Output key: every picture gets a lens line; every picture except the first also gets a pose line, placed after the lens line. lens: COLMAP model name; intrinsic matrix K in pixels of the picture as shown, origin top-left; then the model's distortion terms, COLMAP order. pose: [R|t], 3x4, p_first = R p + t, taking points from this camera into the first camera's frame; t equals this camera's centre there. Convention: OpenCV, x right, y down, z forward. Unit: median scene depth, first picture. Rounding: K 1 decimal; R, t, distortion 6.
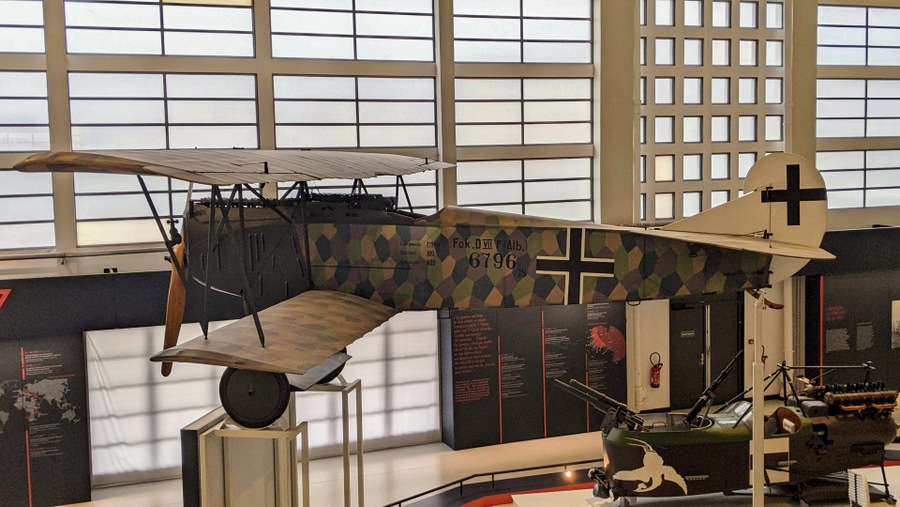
lens RADIAL K [[946.5, 0, 450.1], [0, 946.5, 231.5], [0, 0, 1]] dist [0.171712, -0.438236]
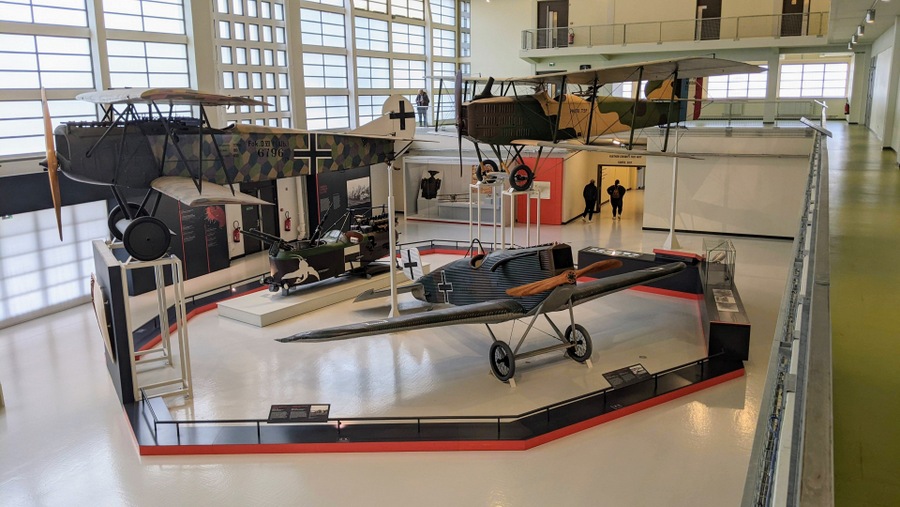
lens RADIAL K [[722.6, 0, 450.0], [0, 722.6, 253.5], [0, 0, 1]] dist [-0.056043, -0.012421]
pose [[0.726183, -0.128373, 0.675411, -0.507298], [0.039005, 0.988523, 0.145948, 0.025939], [-0.686395, -0.079641, 0.722855, -0.186637]]
